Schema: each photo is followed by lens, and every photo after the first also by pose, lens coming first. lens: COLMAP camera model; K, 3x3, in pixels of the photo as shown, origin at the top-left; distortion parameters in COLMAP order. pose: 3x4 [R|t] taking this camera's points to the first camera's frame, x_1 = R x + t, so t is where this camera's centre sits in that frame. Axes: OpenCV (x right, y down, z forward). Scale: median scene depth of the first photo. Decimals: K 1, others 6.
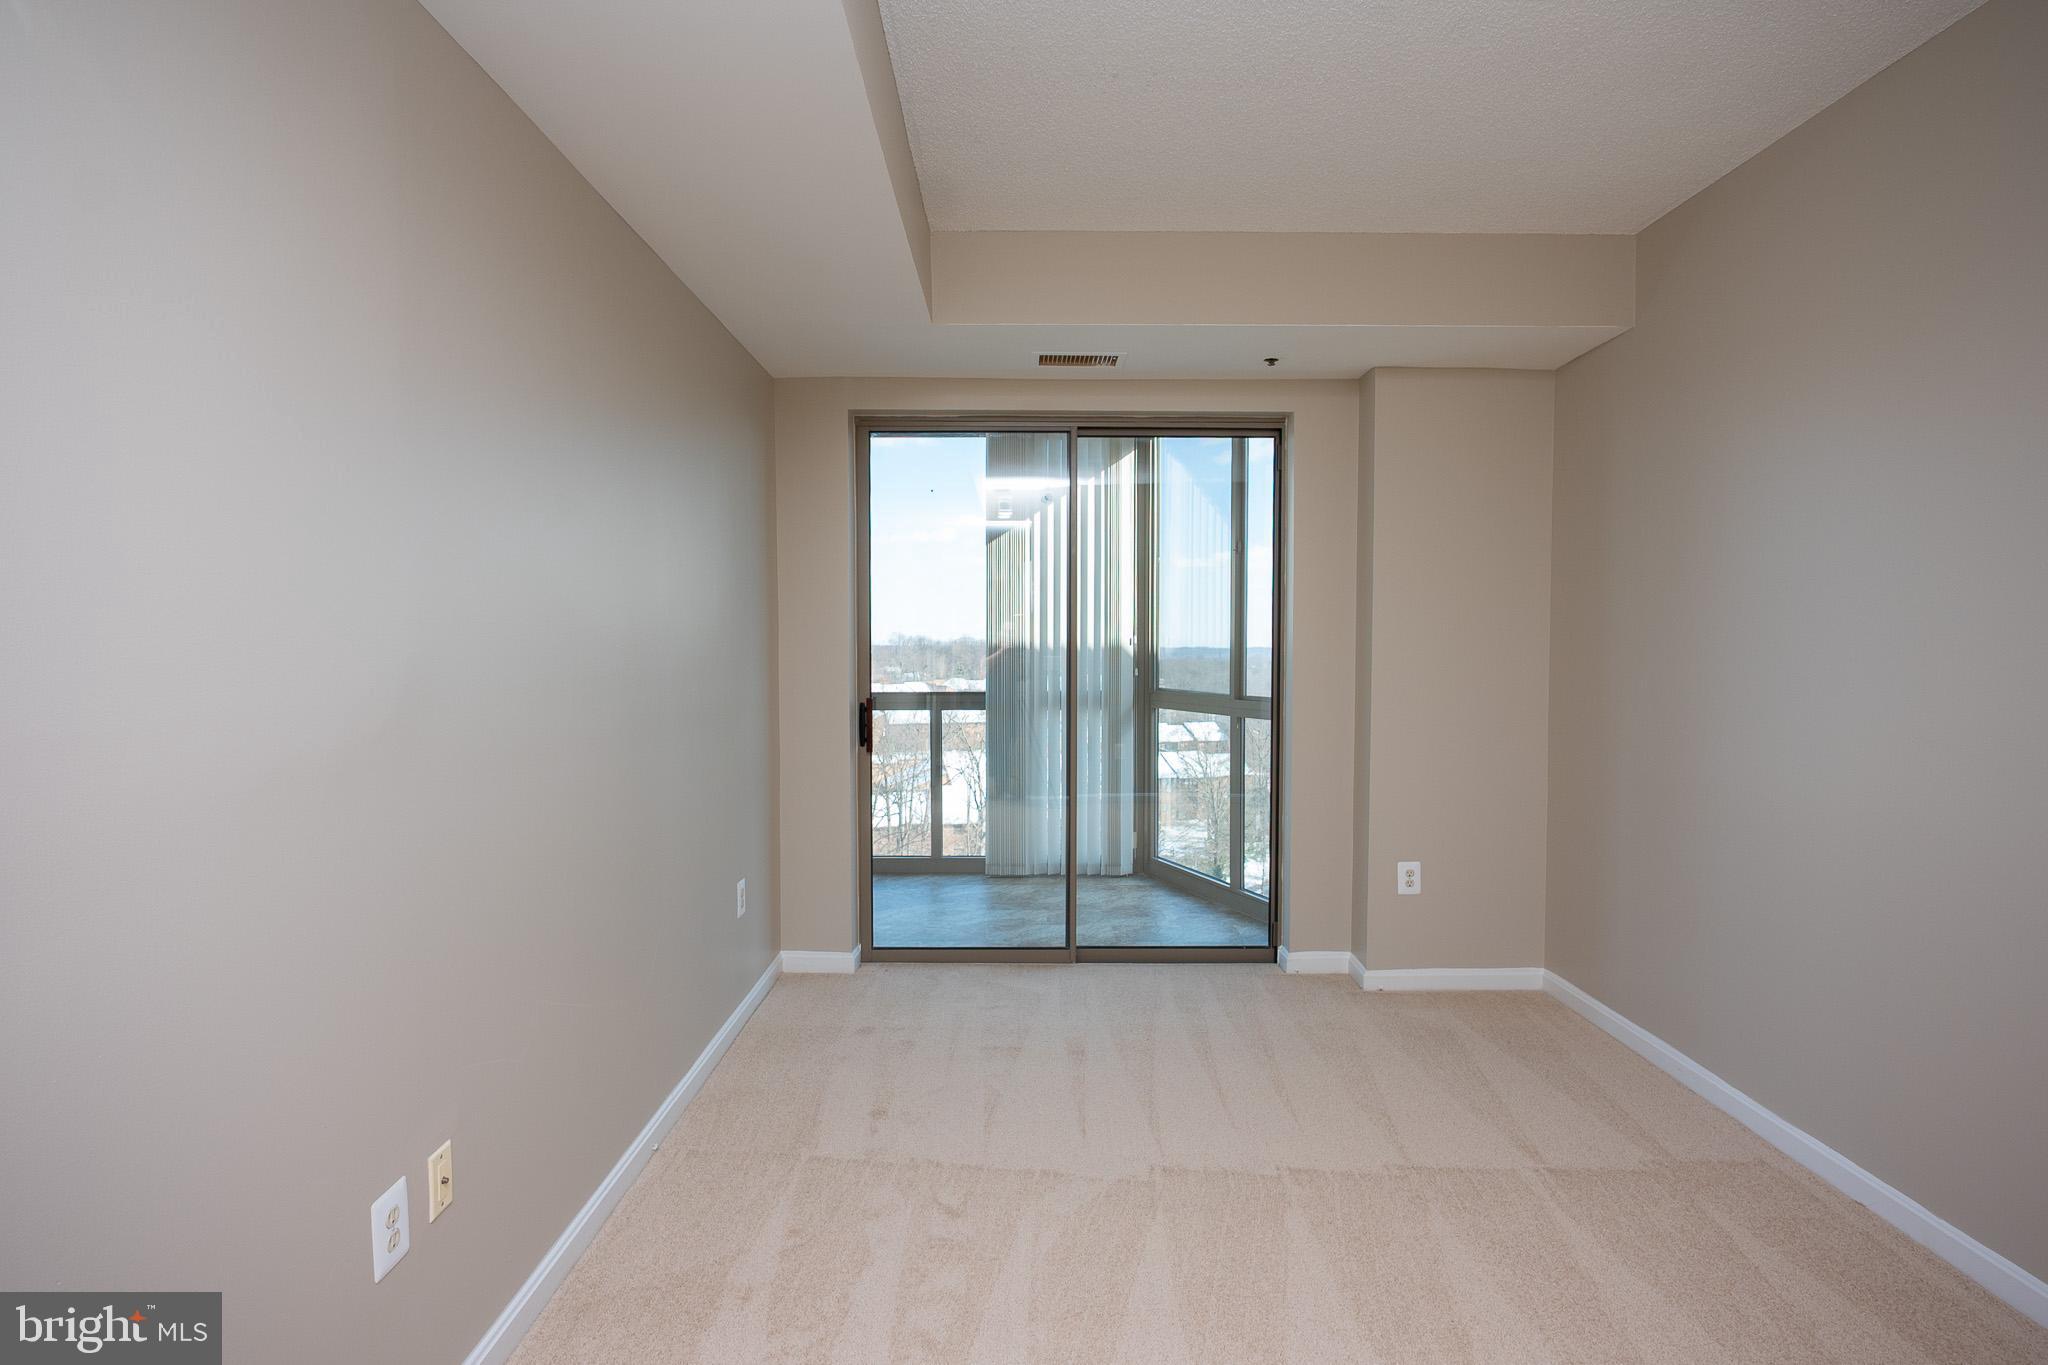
lens RADIAL K [[1030.8, 0, 1024.0], [0, 1030.8, 682.5], [0, 0, 1]] dist [-0.000319, 0.000657]
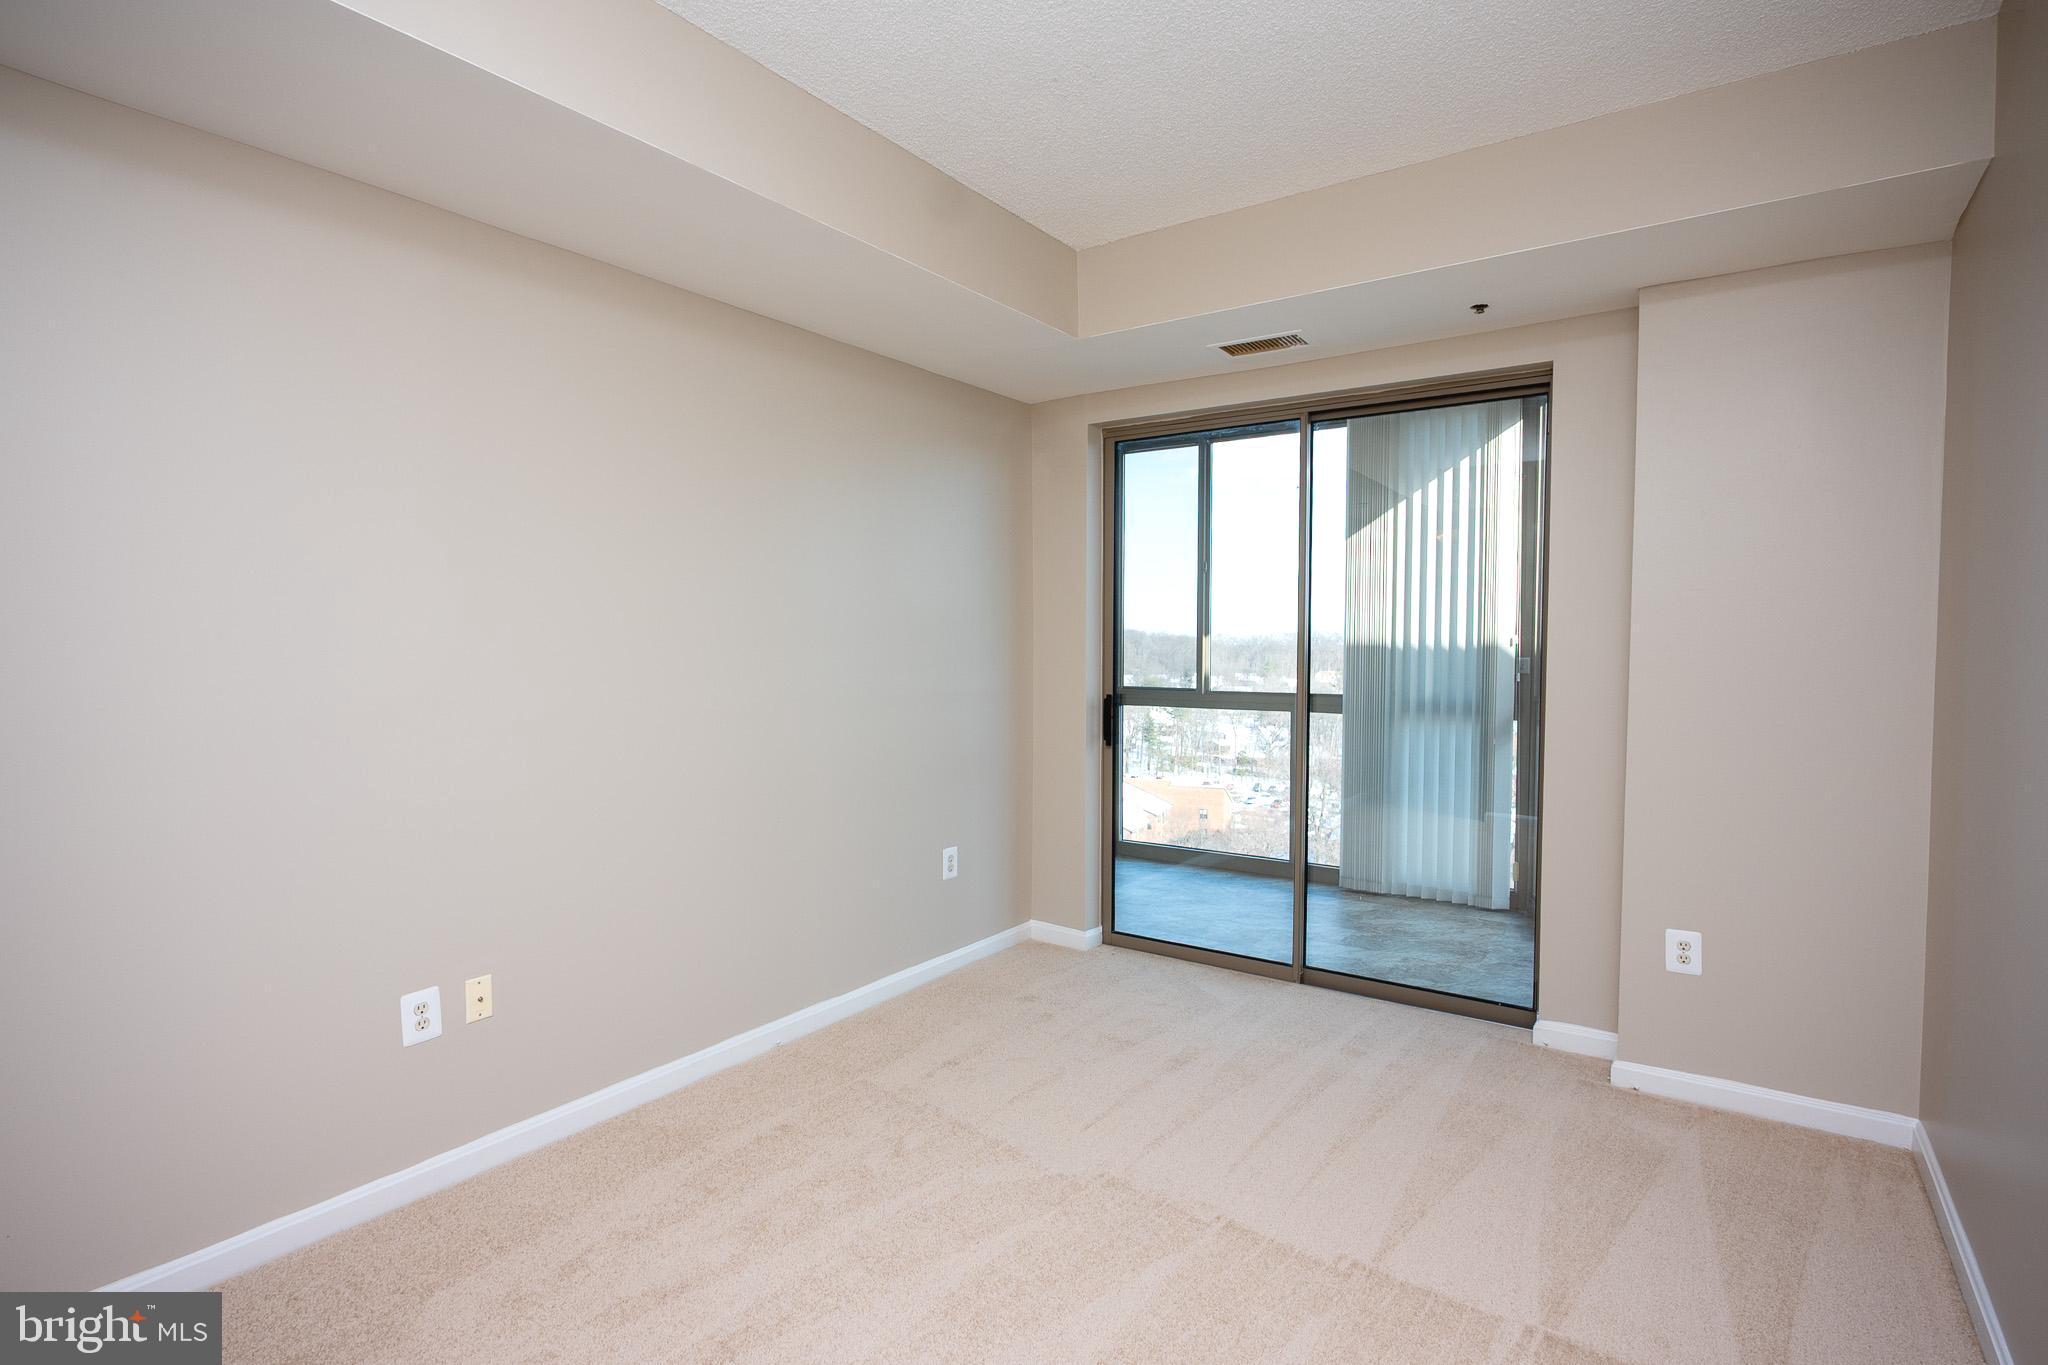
lens RADIAL K [[1012.7, 0, 1024.0], [0, 1012.7, 682.5], [0, 0, 1]] dist [0.003992, 0.001492]
pose [[0.816414, 0.022866, -0.577014, 0.378237], [-0.022626, 0.999715, 0.007603, -0.003112], [0.577024, 0.006848, 0.816699, 0.100753]]
